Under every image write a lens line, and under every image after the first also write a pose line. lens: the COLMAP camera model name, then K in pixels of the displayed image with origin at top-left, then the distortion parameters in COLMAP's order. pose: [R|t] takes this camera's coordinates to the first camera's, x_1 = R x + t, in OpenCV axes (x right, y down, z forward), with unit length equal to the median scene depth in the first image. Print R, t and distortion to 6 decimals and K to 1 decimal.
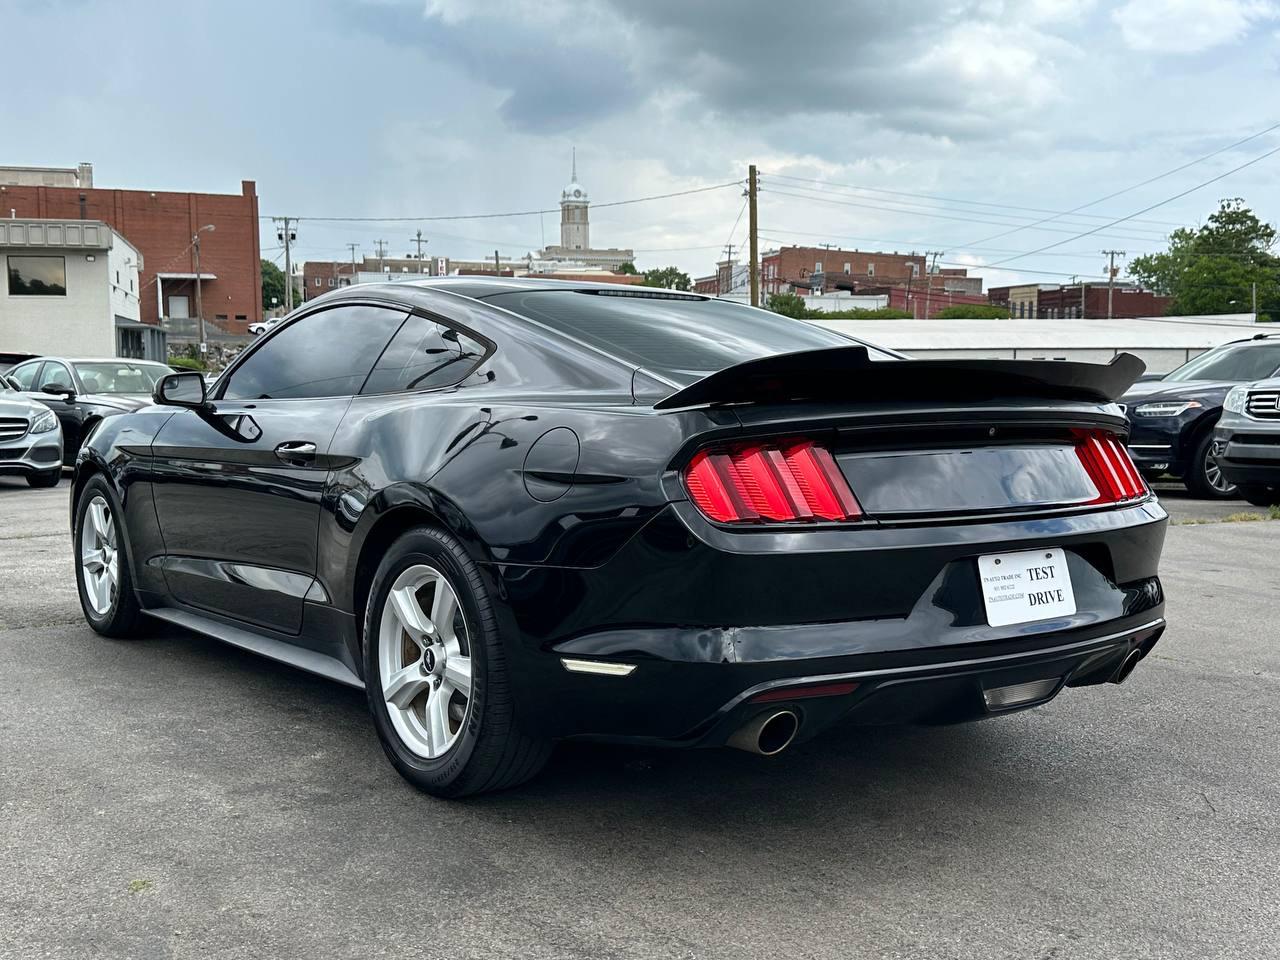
lens RADIAL K [[2420.0, 0, 700.8], [0, 2420.0, 480.6], [0, 0, 1]] dist [0.321004, 0.054789]
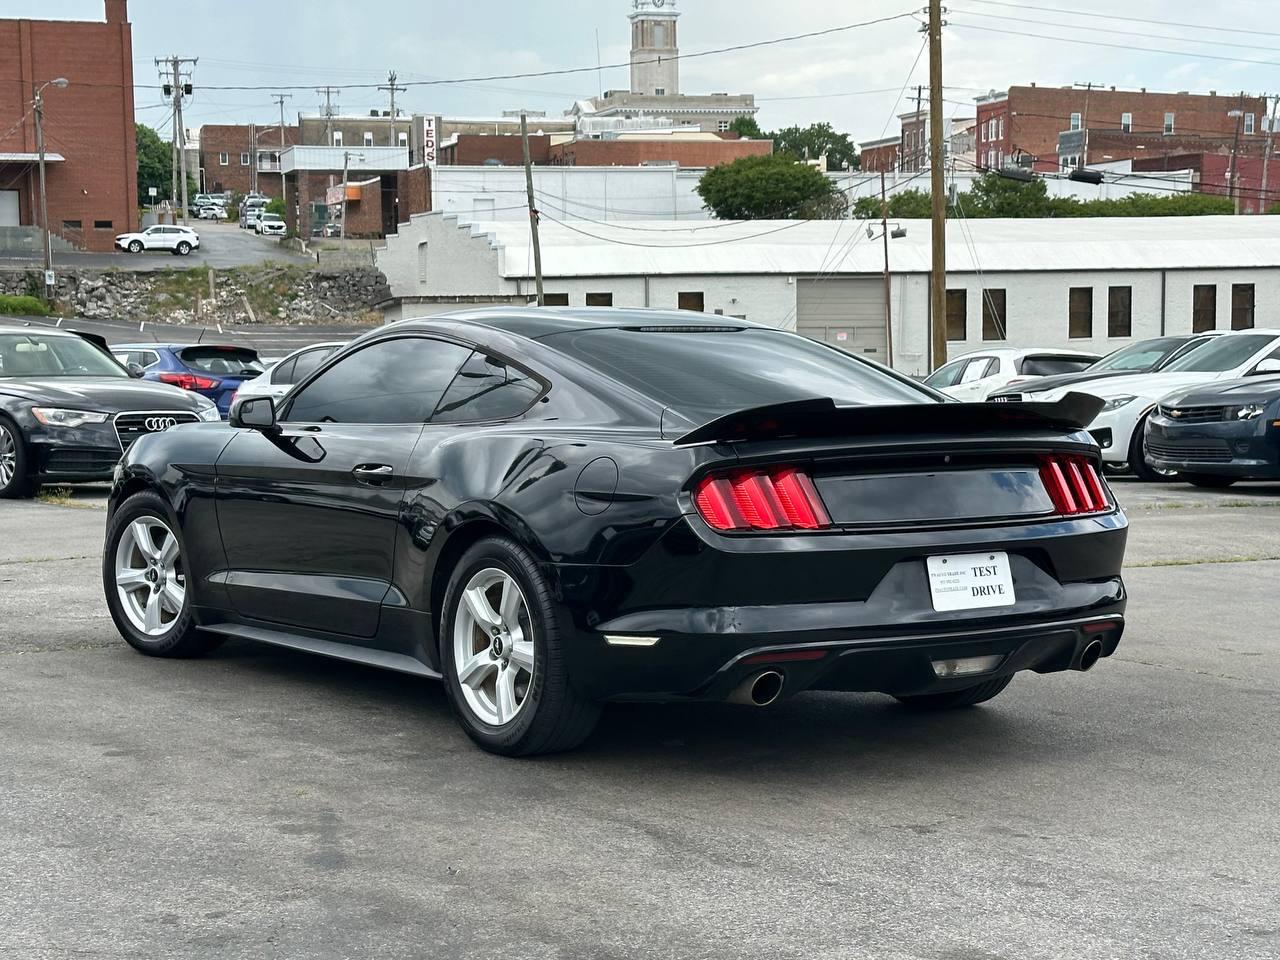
lens RADIAL K [[4383.1, 0, 640.0], [0, 4383.1, 480.0], [0, 0, 1]] dist [1.598307, -1.424385]
pose [[0.998409, -0.002702, -0.056322, 0.076377], [0.002572, 0.999994, -0.002380, -0.003607], [0.056328, 0.002231, 0.998410, -1.091850]]
